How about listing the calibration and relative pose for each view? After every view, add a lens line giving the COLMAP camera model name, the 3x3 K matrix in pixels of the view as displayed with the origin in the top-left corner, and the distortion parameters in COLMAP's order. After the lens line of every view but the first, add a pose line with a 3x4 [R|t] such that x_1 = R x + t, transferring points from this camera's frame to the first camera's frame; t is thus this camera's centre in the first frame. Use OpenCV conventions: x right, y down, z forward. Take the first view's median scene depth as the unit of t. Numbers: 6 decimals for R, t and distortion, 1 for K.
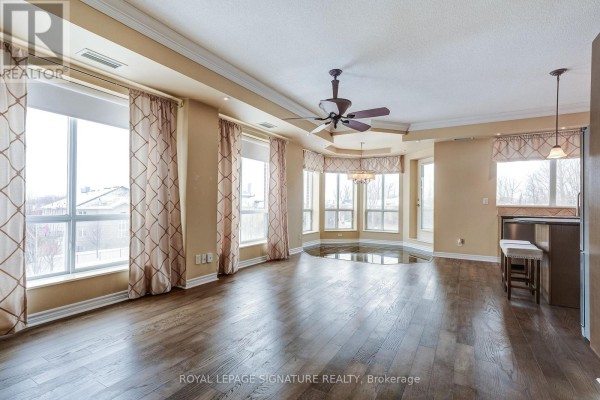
lens RADIAL K [[288.1, 0, 297.4], [0, 288.1, 199.3], [0, 0, 1]] dist [-0.048262, 0.026546]
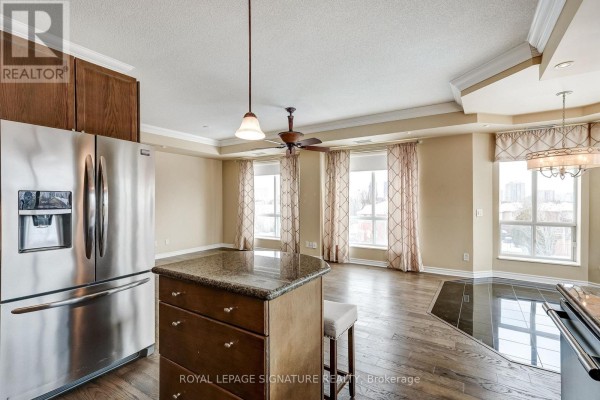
lens RADIAL K [[288.1, 0, 297.4], [0, 288.1, 199.3], [0, 0, 1]] dist [-0.048262, 0.026546]
pose [[-0.026882, -0.016205, -0.999507, 1.060071], [0.013924, 0.999766, -0.016584, -0.017413], [0.999542, -0.014363, -0.026650, 0.808807]]
